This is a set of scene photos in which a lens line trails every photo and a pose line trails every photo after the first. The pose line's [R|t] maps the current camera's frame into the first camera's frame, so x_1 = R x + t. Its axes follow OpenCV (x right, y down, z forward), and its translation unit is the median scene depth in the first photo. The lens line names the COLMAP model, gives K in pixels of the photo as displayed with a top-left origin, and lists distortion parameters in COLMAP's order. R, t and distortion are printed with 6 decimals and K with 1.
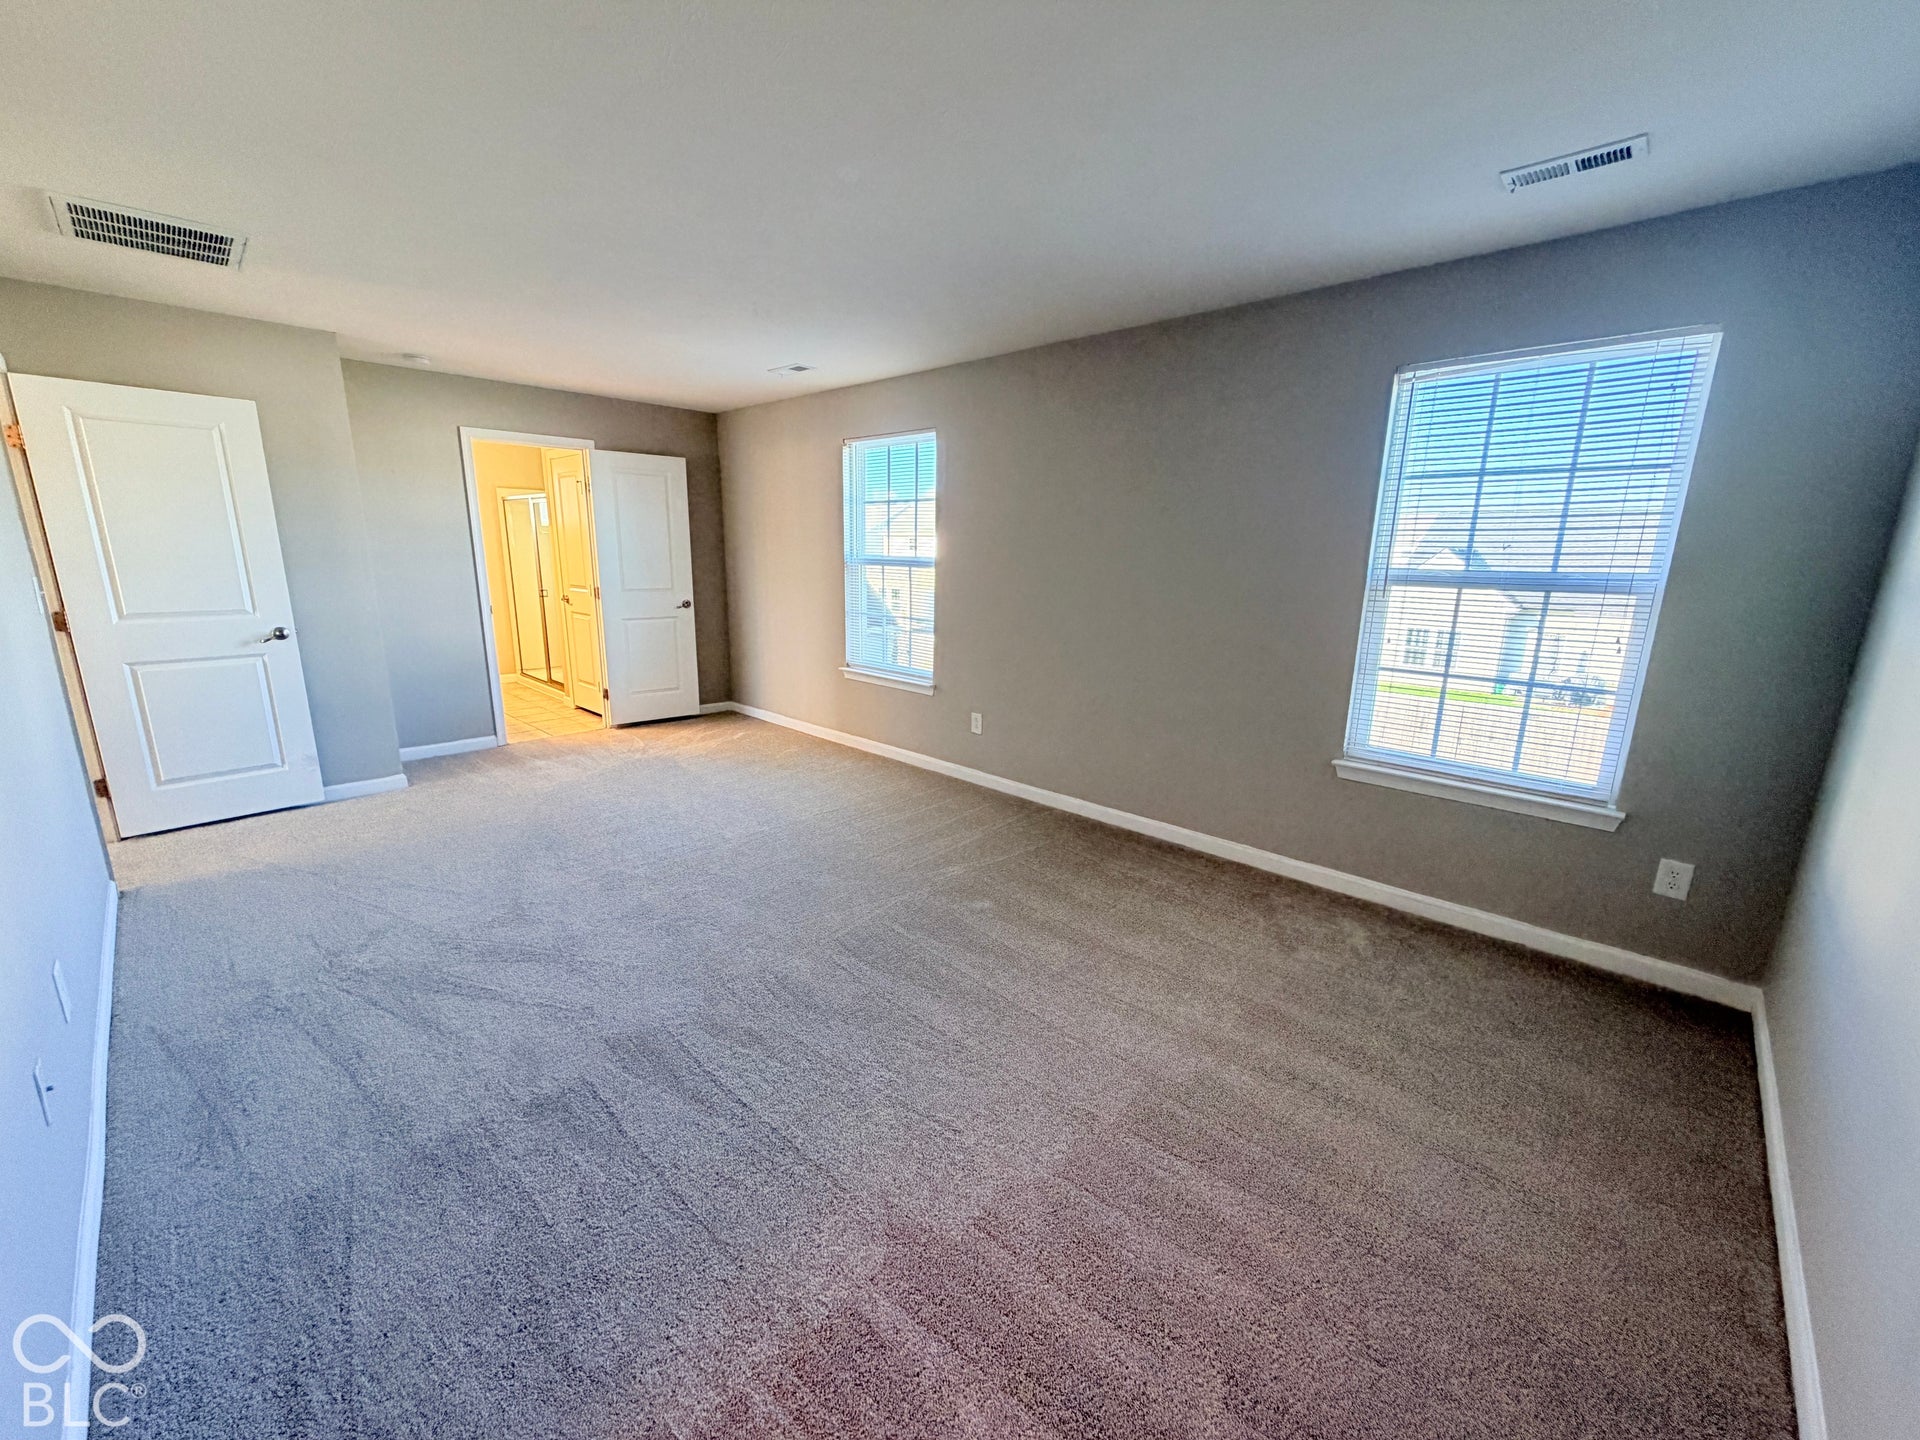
lens RADIAL K [[763.1, 0, 952.0], [0, 763.1, 722.2], [0, 0, 1]] dist [0.000450, -0.000275]
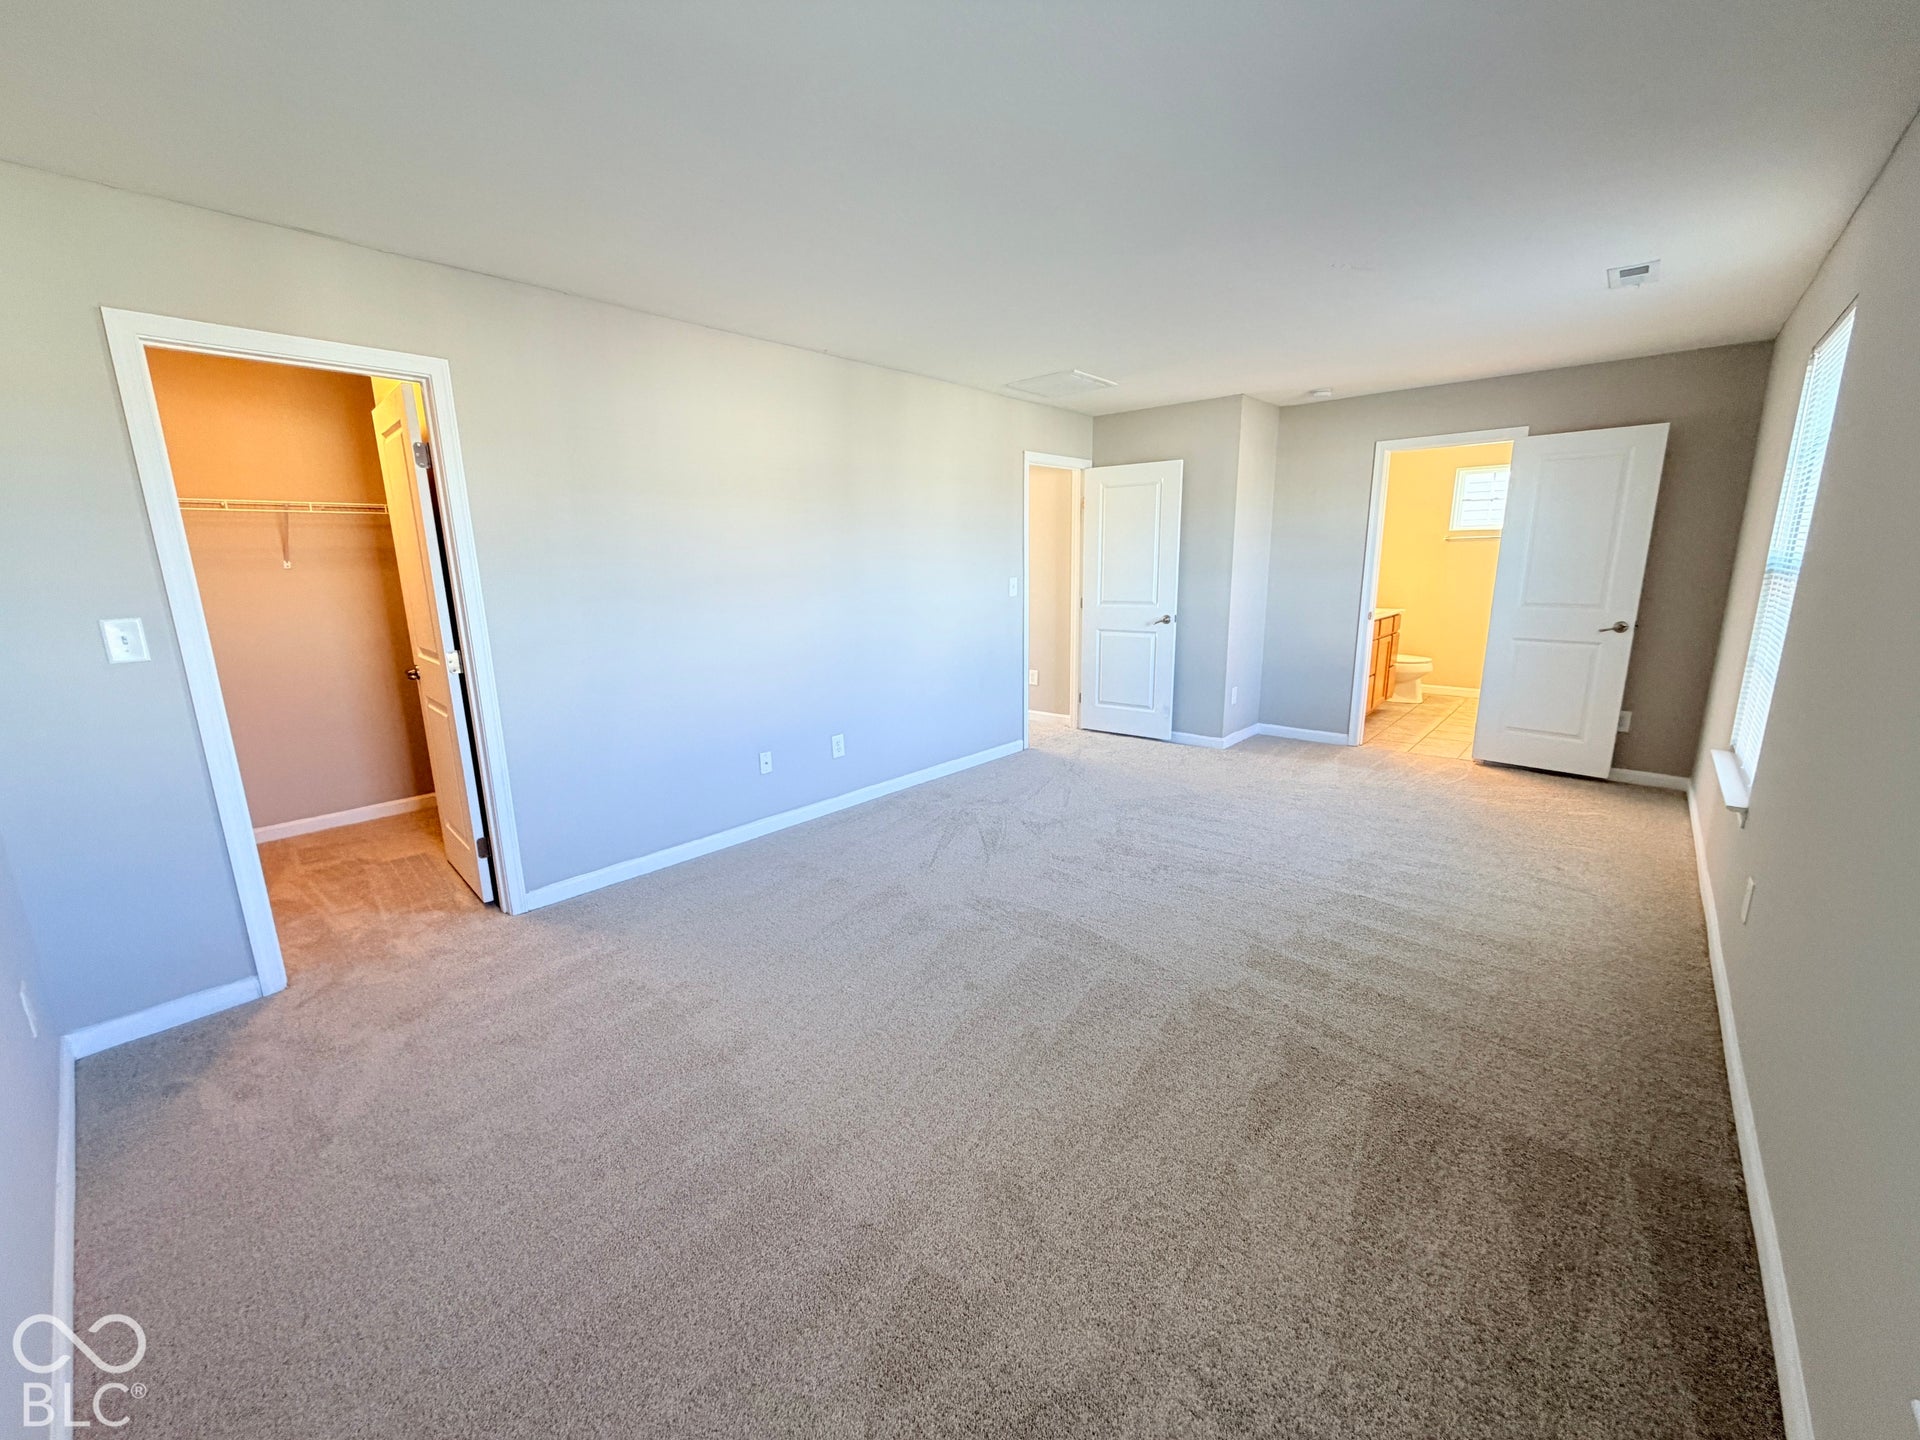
lens RADIAL K [[763.1, 0, 952.0], [0, 763.1, 722.2], [0, 0, 1]] dist [0.000450, -0.000275]
pose [[0.052979, 0.196936, -0.978984, 0.492801], [-0.205738, 0.961481, 0.182281, -0.097328], [0.977172, 0.191757, 0.091455, 0.455766]]
